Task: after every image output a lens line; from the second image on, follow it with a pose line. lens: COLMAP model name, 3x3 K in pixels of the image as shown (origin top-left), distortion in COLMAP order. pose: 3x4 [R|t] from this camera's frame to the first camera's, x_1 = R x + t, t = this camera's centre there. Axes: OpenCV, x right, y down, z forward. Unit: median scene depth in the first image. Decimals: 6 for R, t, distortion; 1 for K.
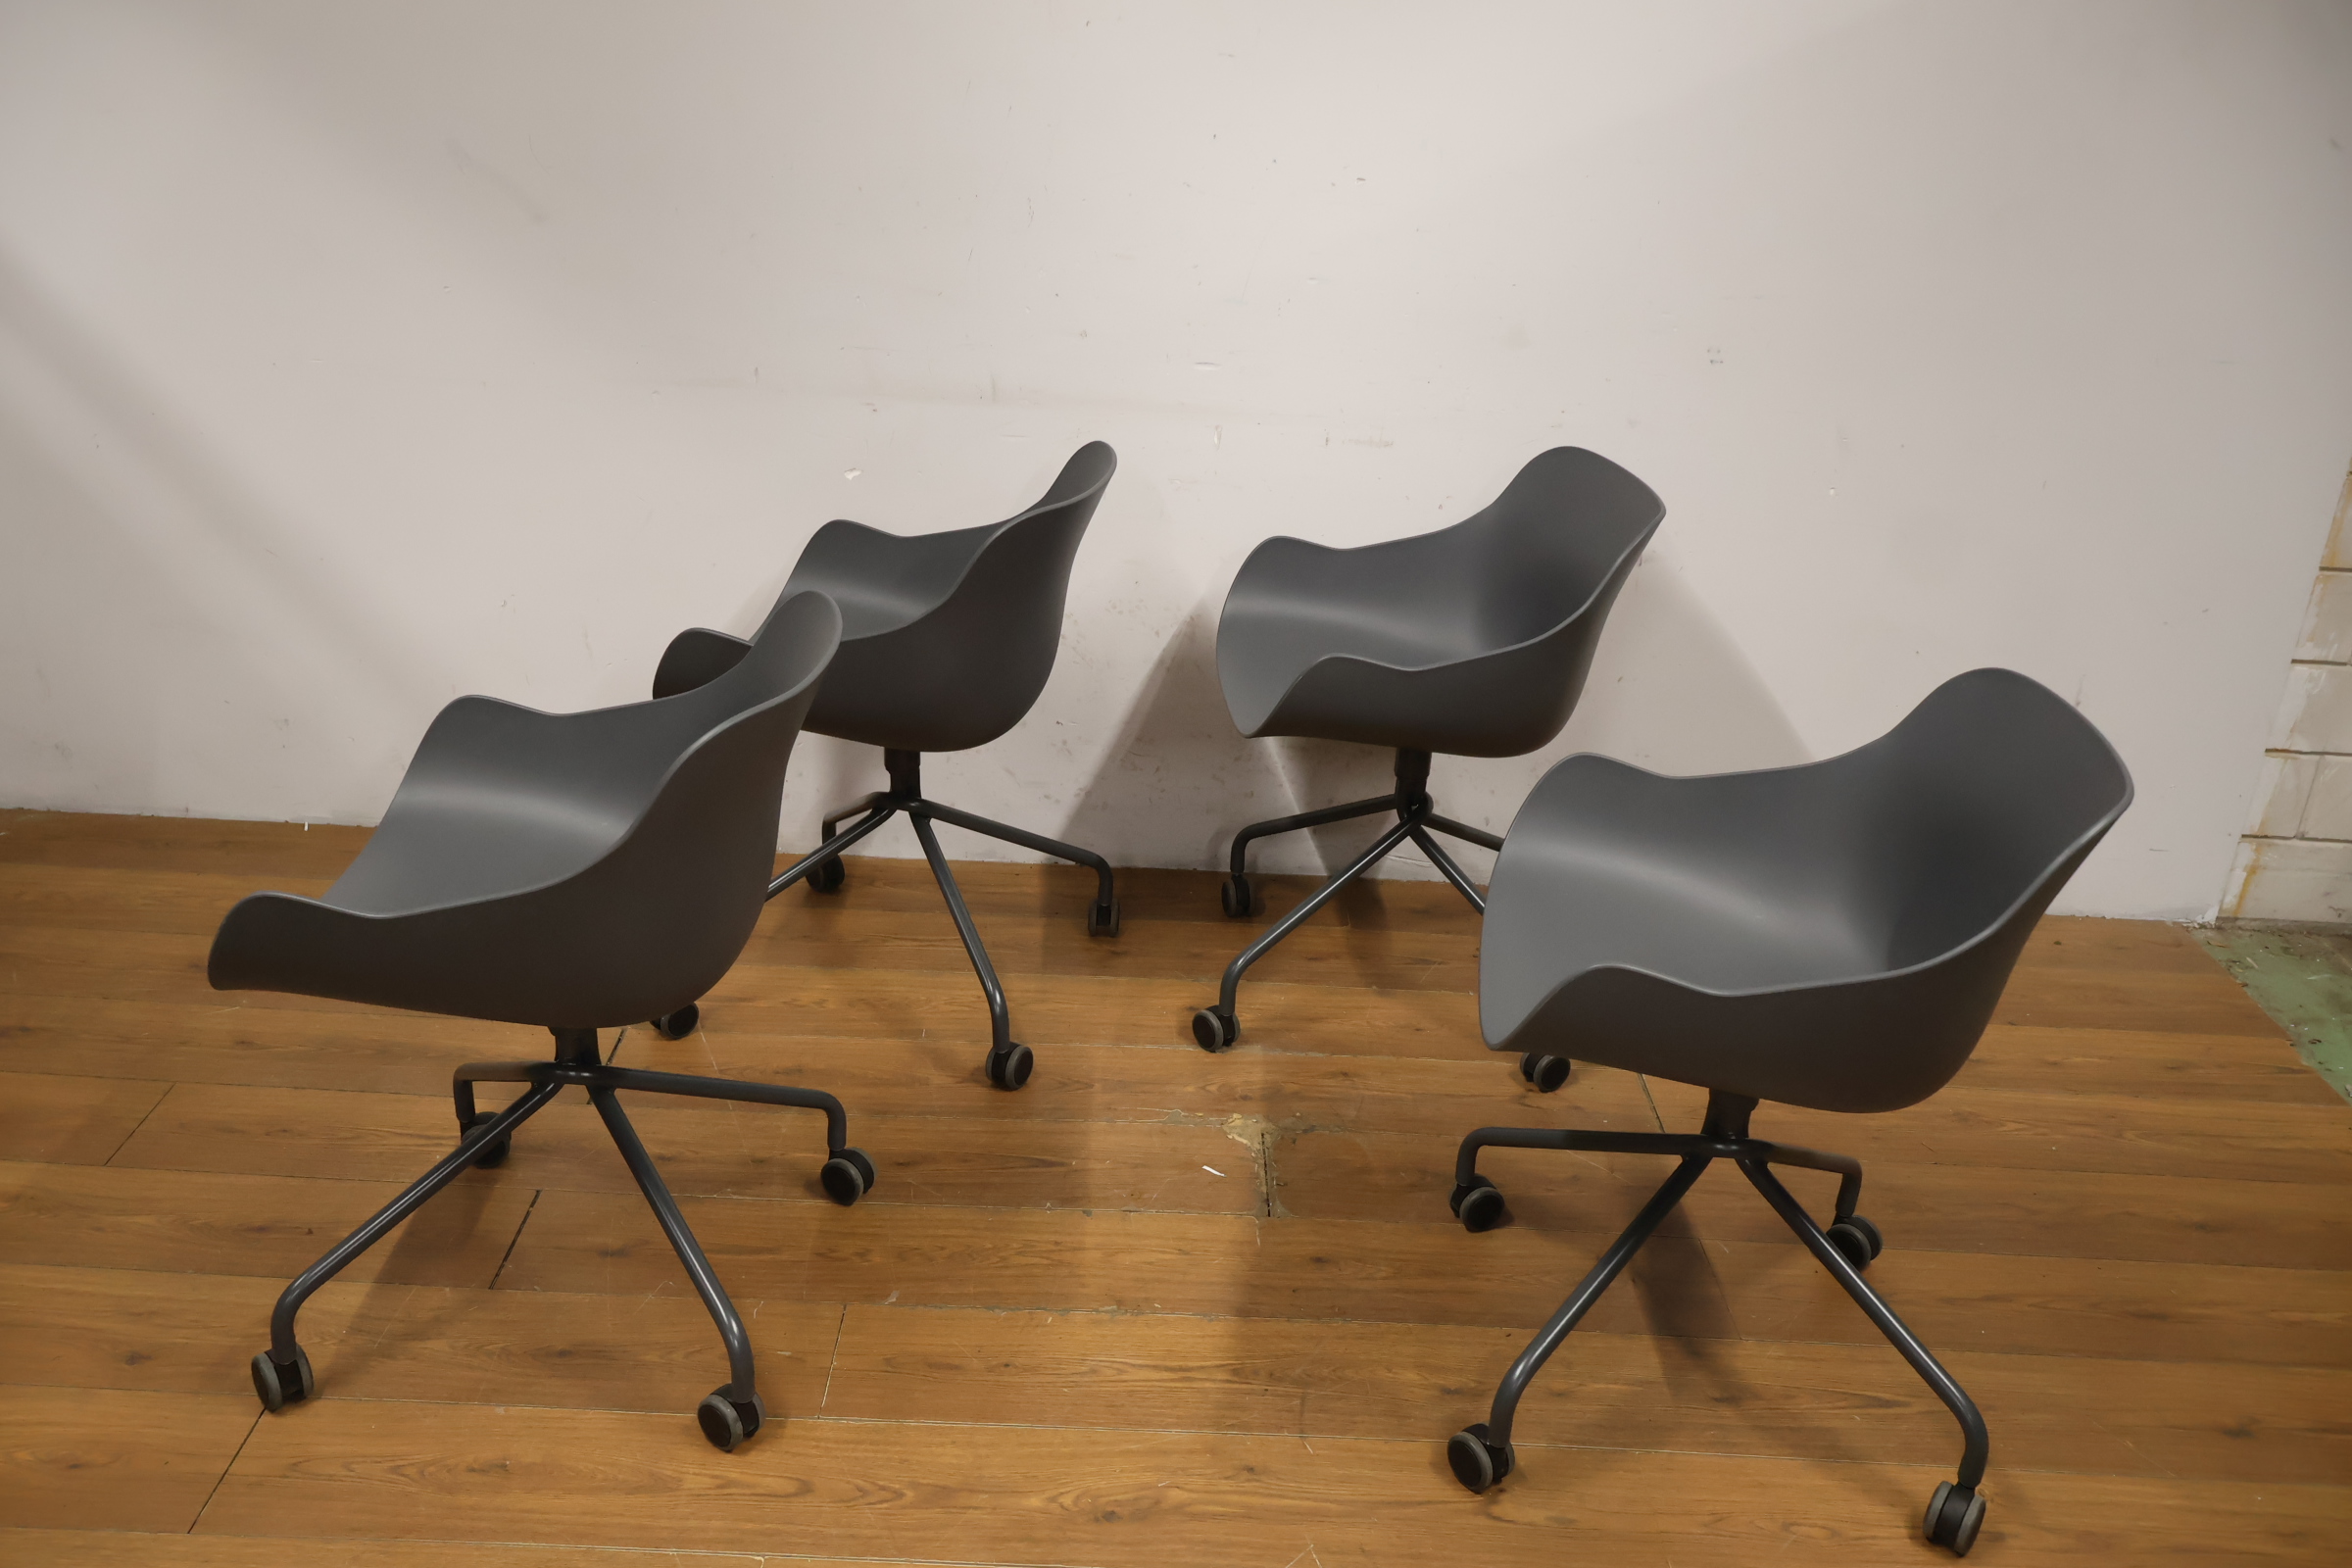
lens RADIAL K [[2039.2, 0, 1175.6], [0, 2039.2, 783.2], [0, 0, 1]] dist [-0.007849, 0.008299]
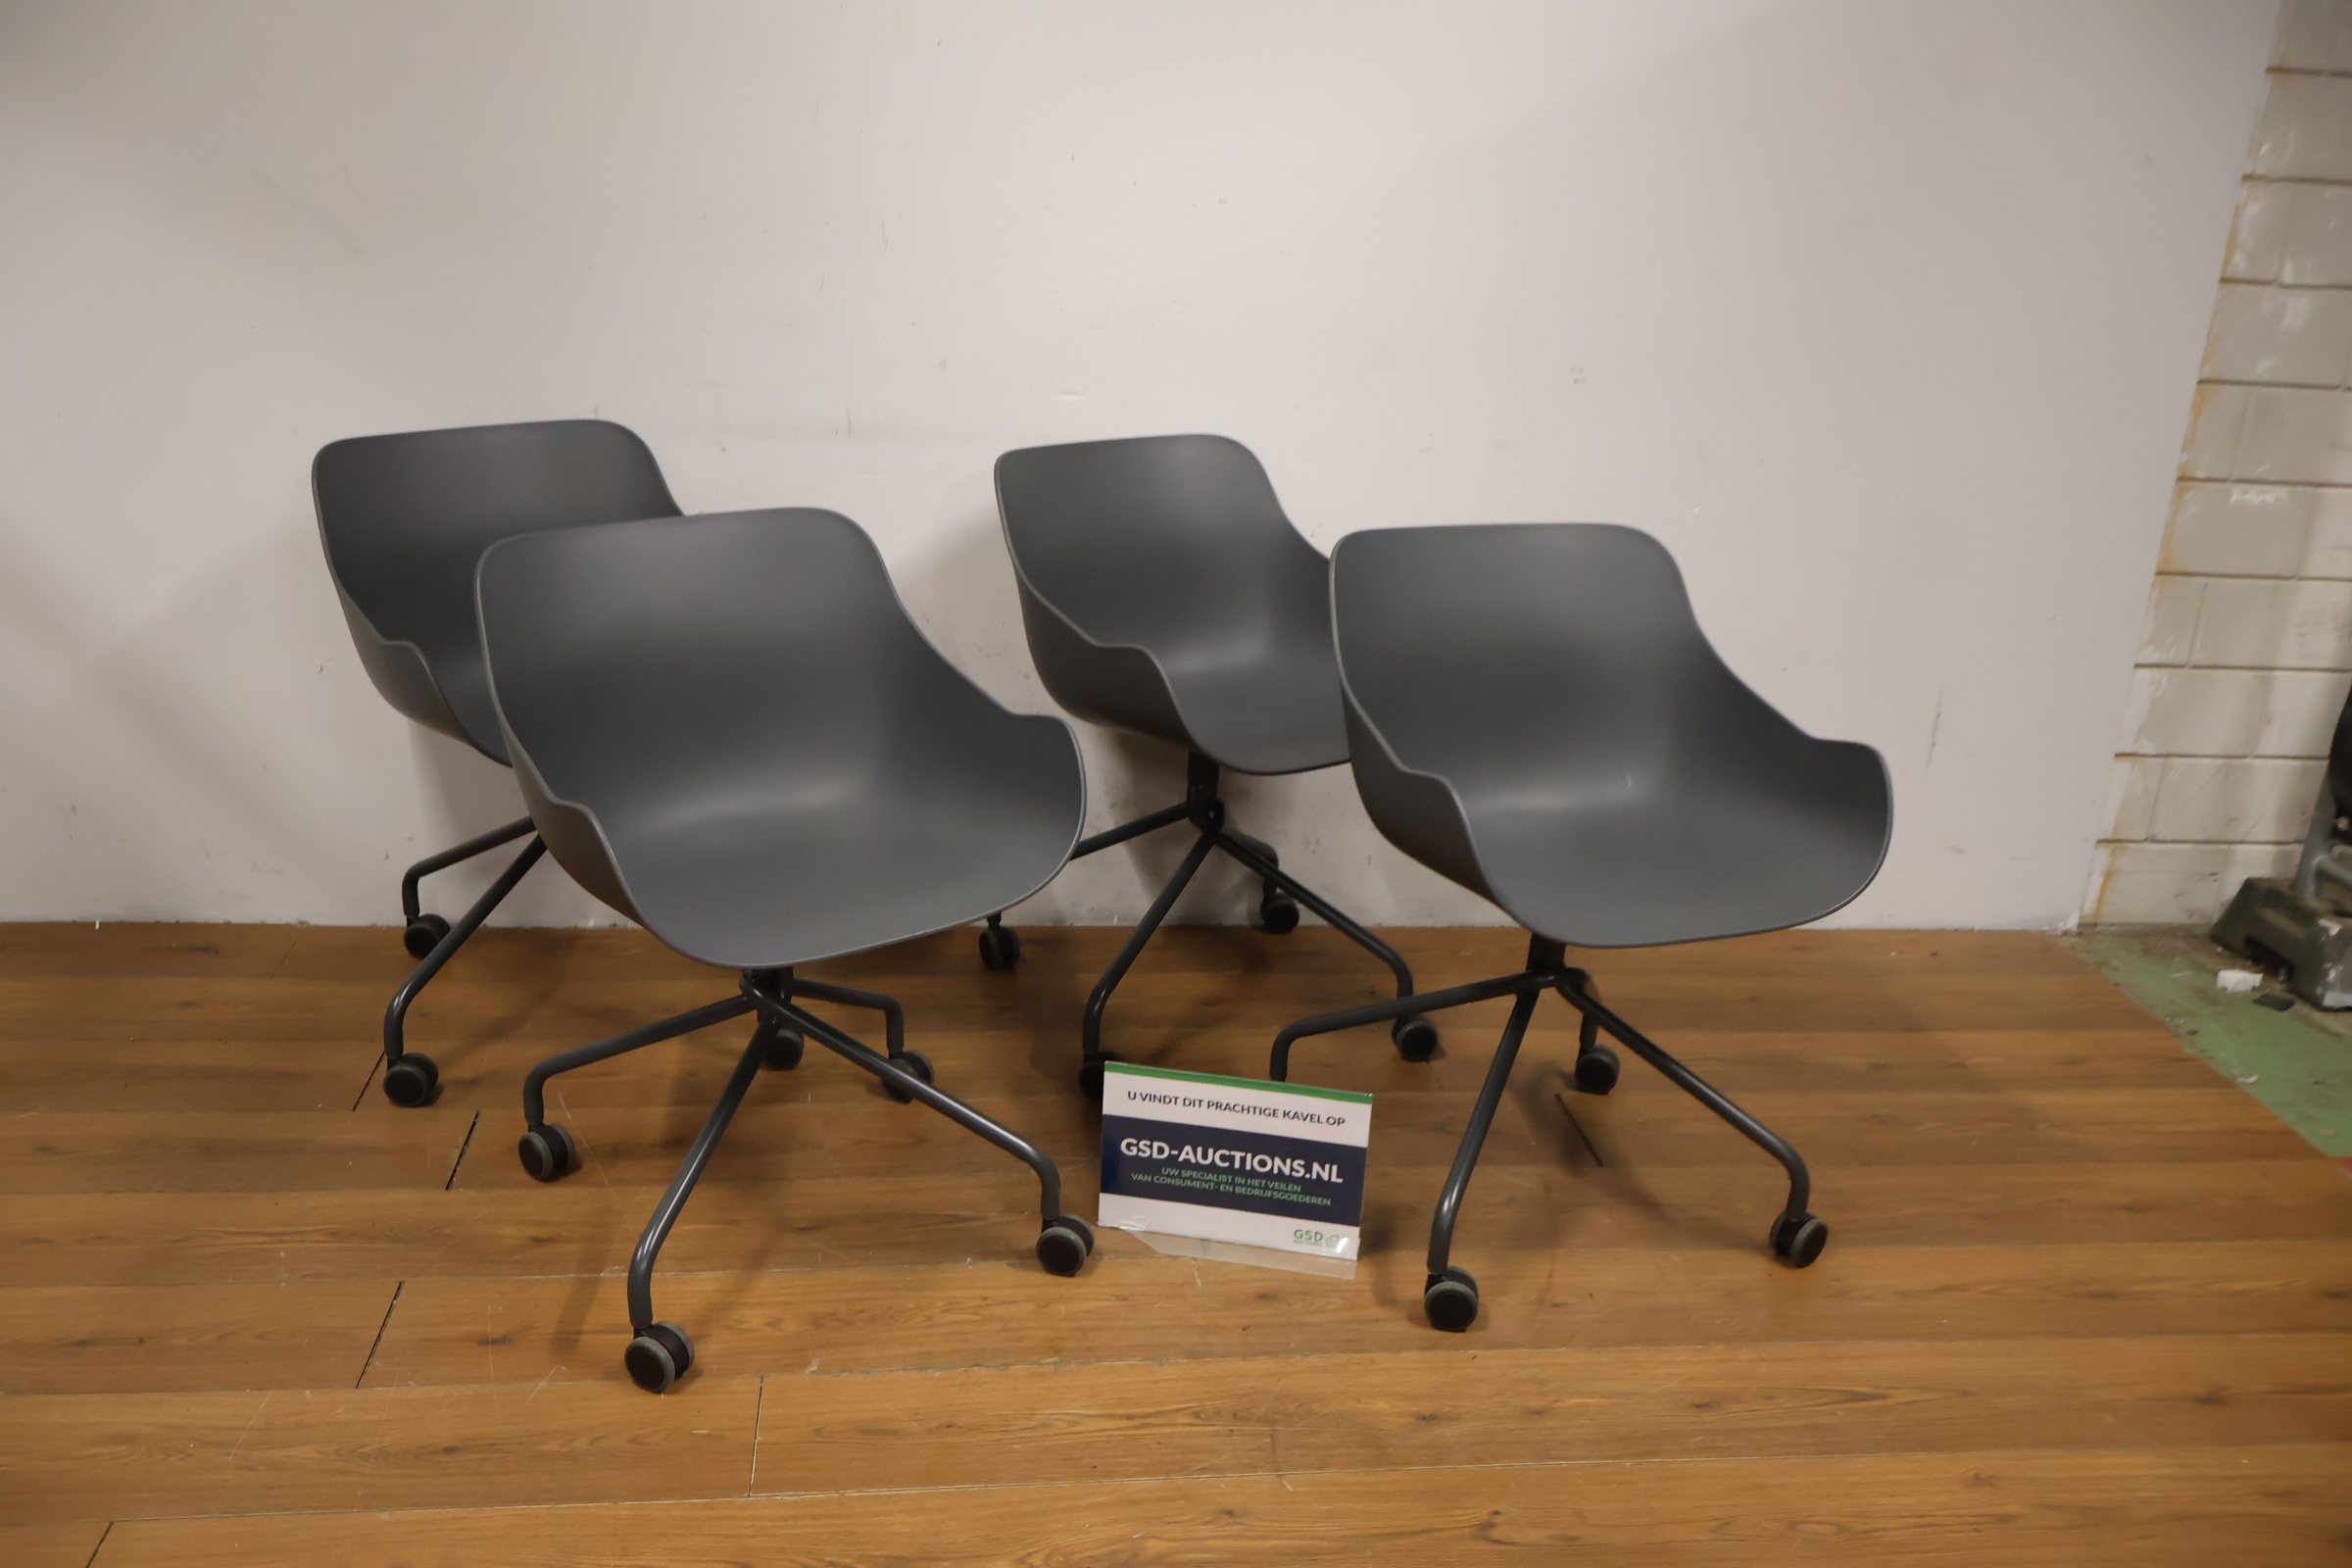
lens RADIAL K [[2039.2, 0, 1176.7], [0, 2039.2, 788.4], [0, 0, 1]] dist [-0.007849, 0.008299]
pose [[0.992563, -0.041498, 0.114441, -0.071144], [0.048806, 0.996894, -0.061813, 0.058850], [-0.111520, 0.066939, 0.991505, 0.058503]]
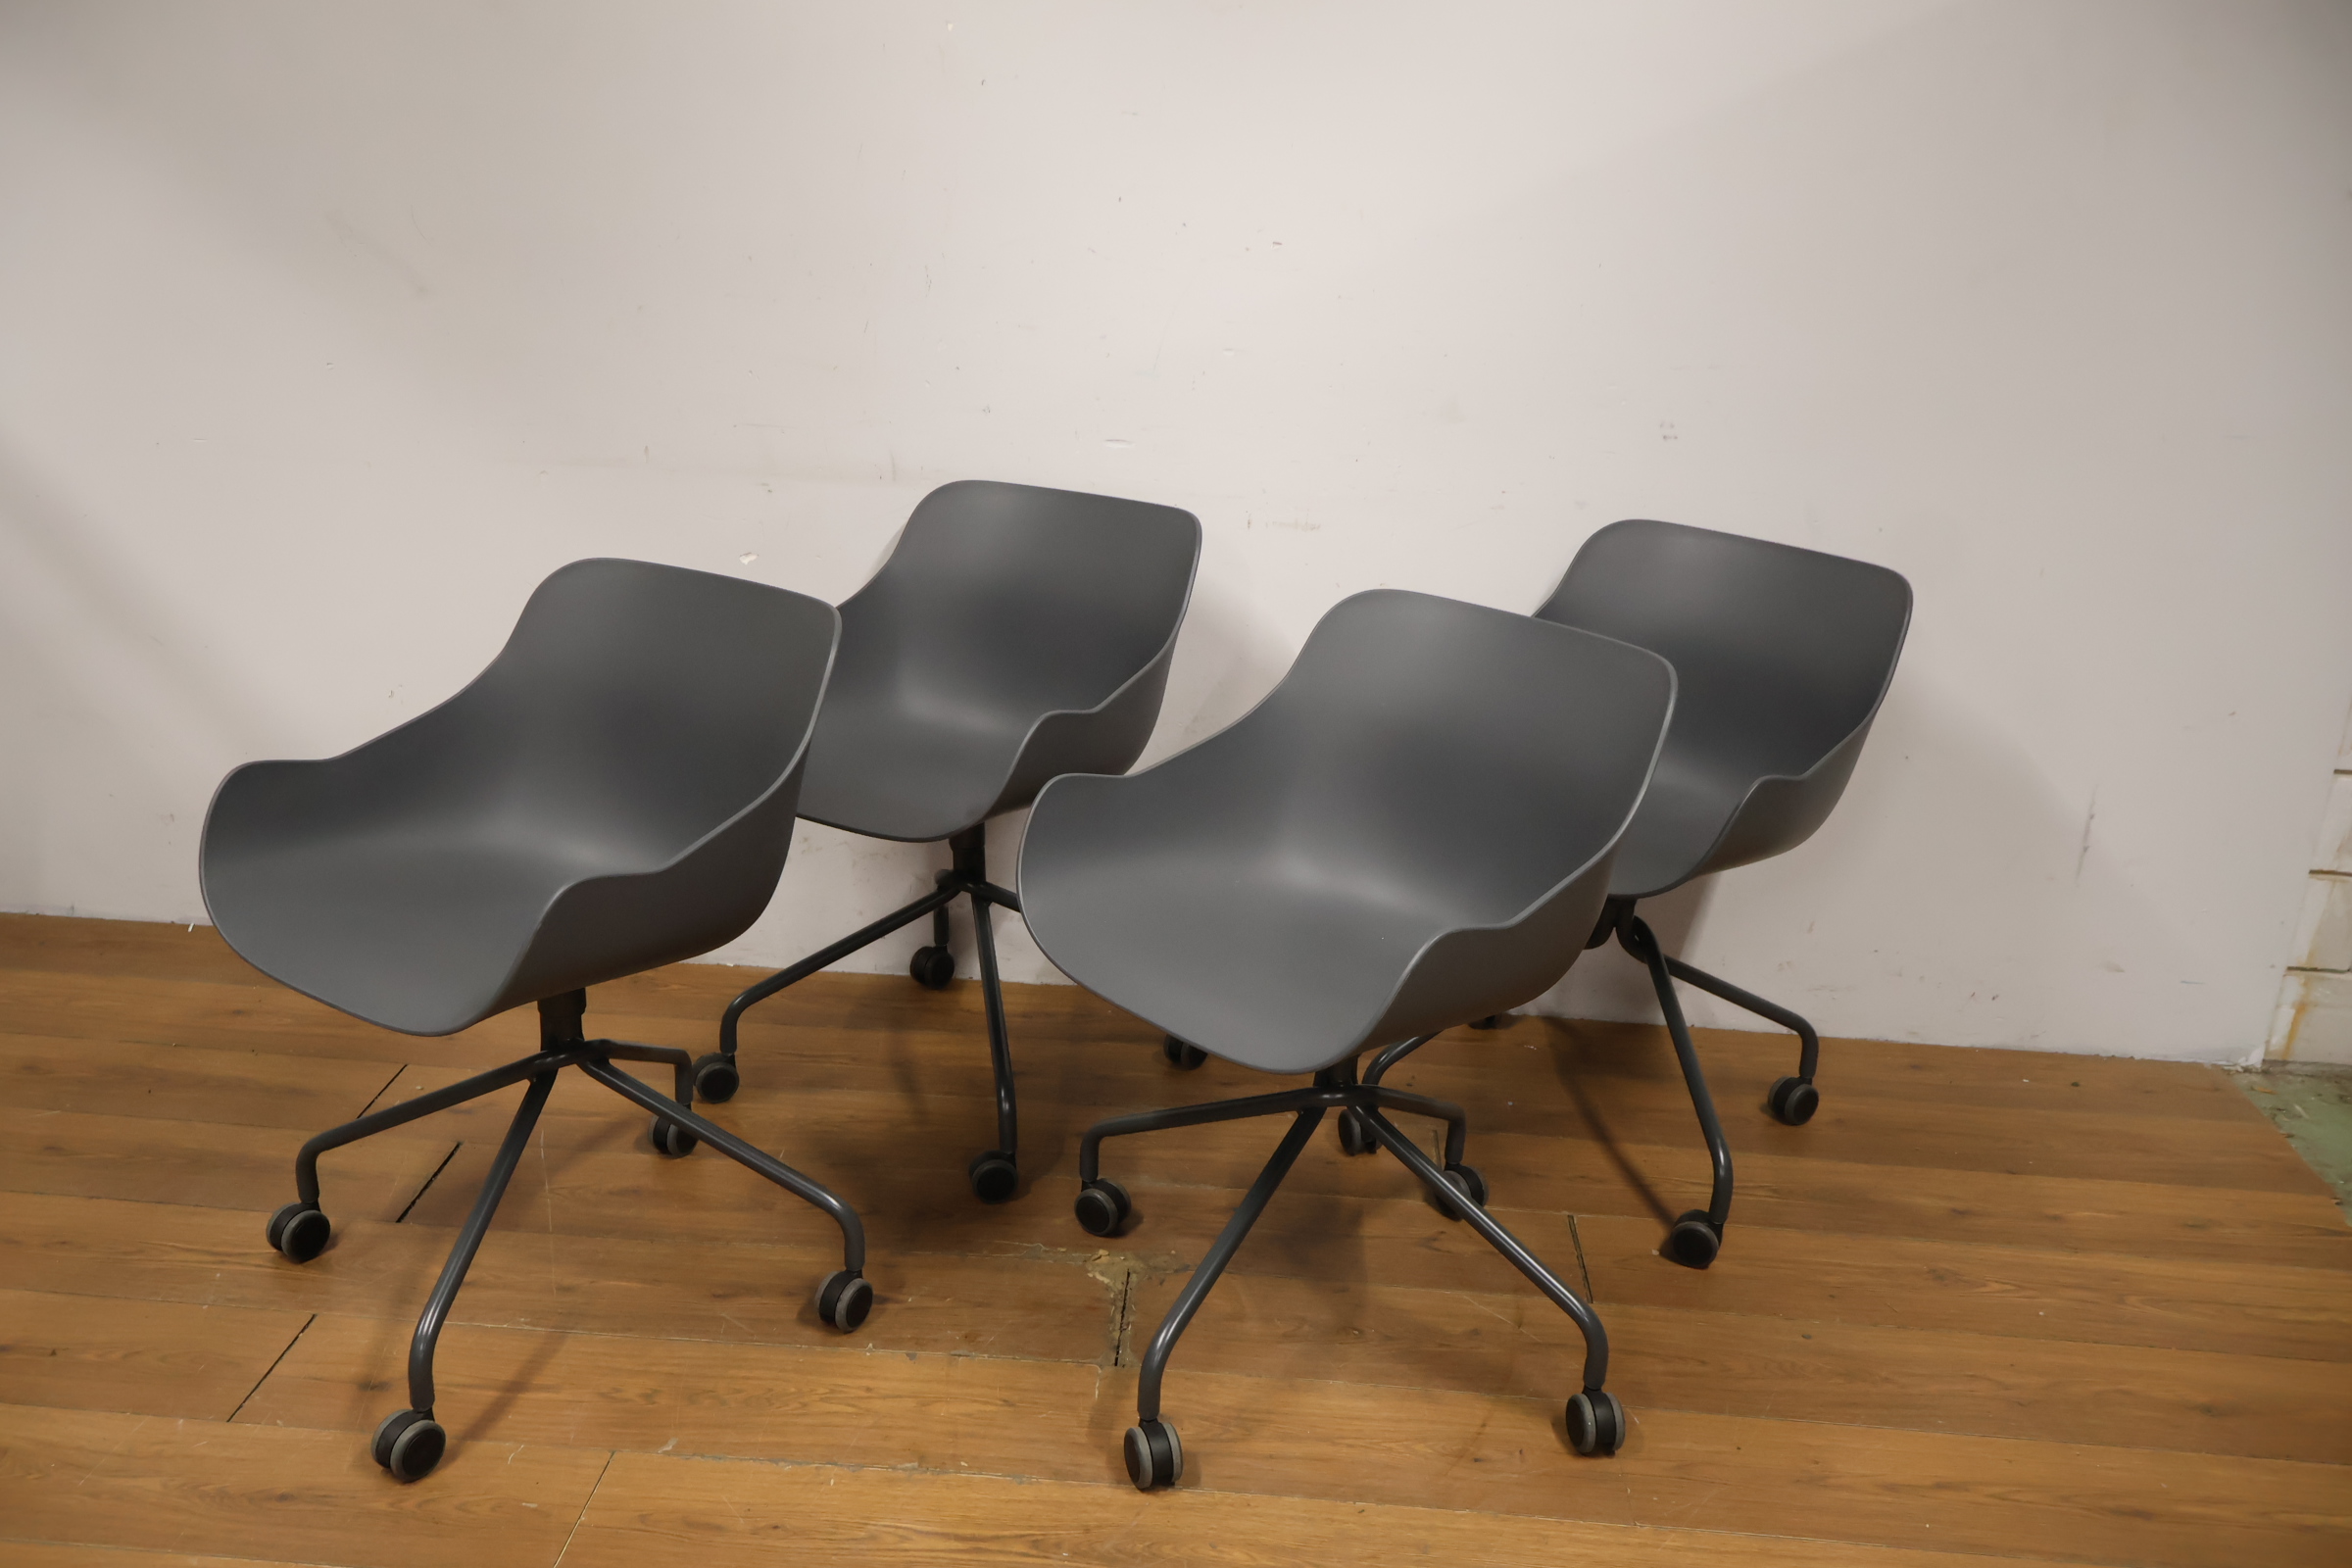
lens RADIAL K [[2039.2, 0, 1168.9], [0, 2039.2, 788.2], [0, 0, 1]] dist [-0.007849, 0.008299]
pose [[0.997762, 0.009096, -0.066237, 0.135830], [-0.013906, 0.997270, -0.072521, 0.027561], [0.065396, 0.073280, 0.995165, 0.107786]]
